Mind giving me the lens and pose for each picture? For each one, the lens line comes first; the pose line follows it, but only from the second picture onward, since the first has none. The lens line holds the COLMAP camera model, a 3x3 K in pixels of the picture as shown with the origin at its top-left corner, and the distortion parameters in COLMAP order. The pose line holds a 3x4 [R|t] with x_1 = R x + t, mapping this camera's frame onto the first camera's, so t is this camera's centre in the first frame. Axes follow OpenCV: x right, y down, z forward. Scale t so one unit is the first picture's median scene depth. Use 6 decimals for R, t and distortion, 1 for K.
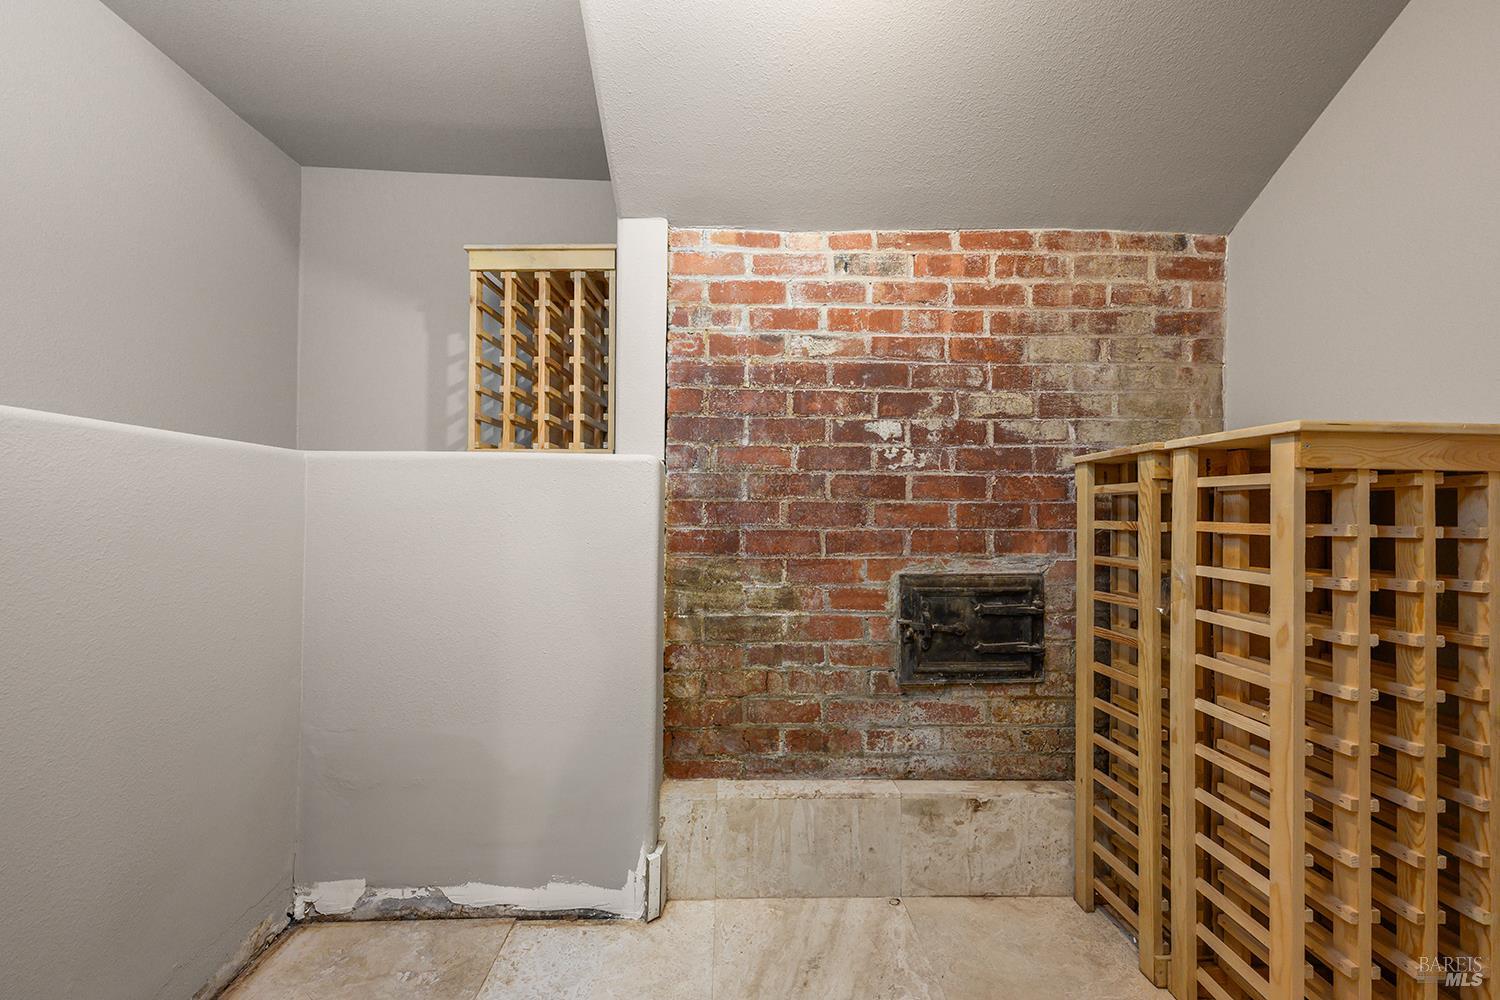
lens RADIAL K [[603.5, 0, 748.6], [0, 603.5, 504.4], [0, 0, 1]] dist [-0.000263, 0.000302]
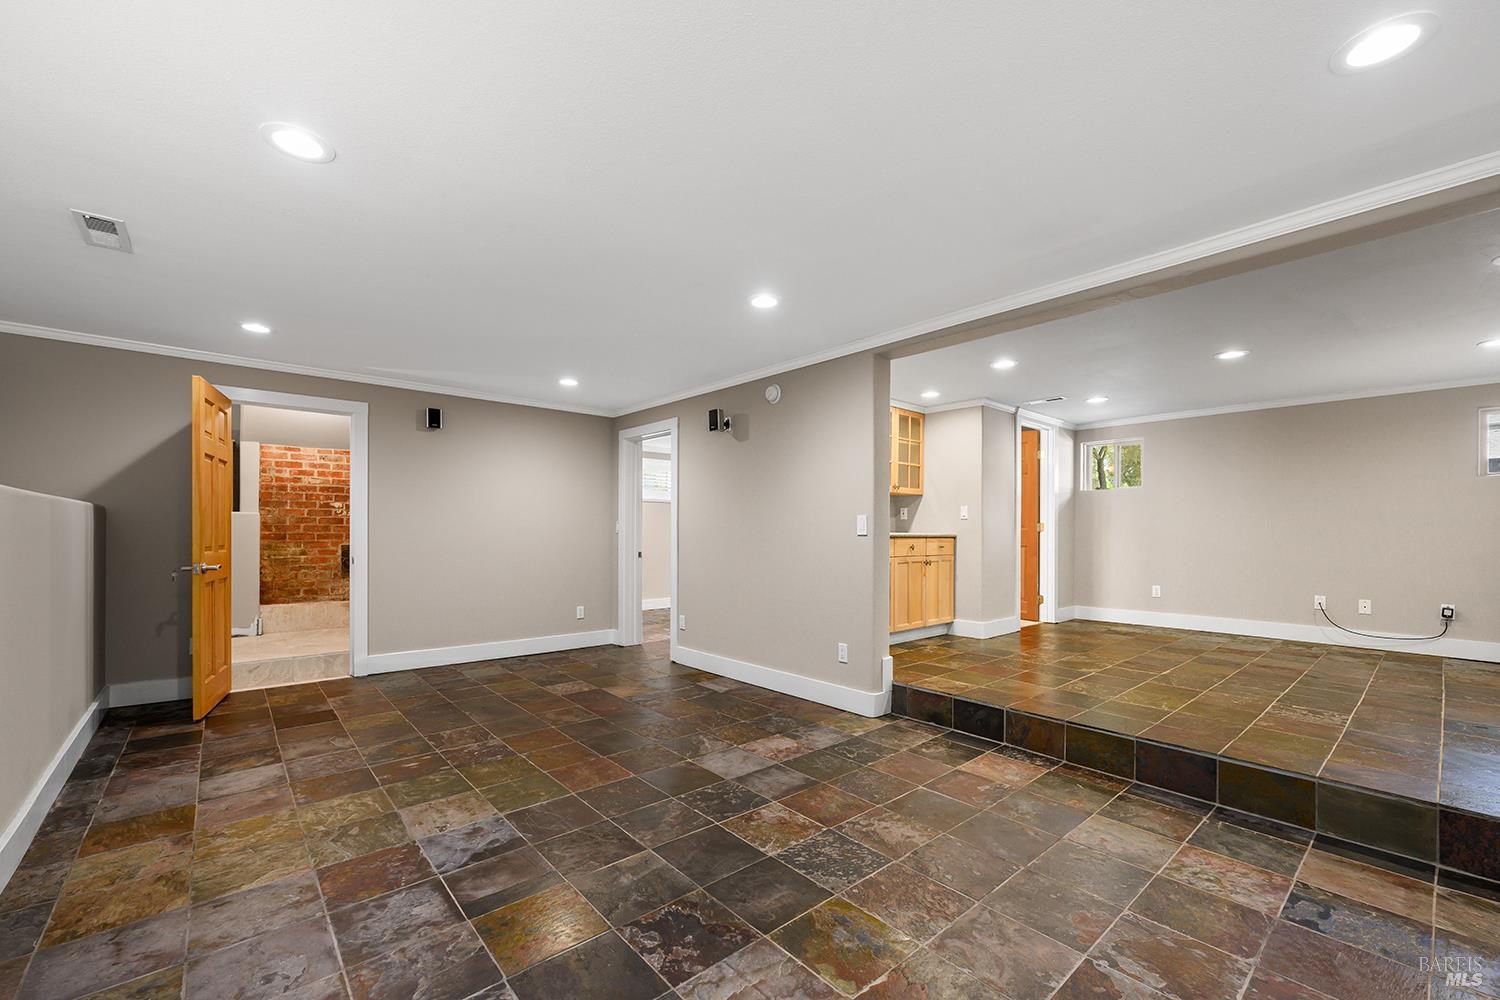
lens RADIAL K [[603.5, 0, 742.0], [0, 603.5, 530.0], [0, 0, 1]] dist [-0.000263, 0.000302]
pose [[0.775012, -0.004744, 0.631929, -0.175764], [-0.004506, 0.999905, 0.013032, -0.032705], [-0.631930, -0.012948, 0.774917, -3.325029]]
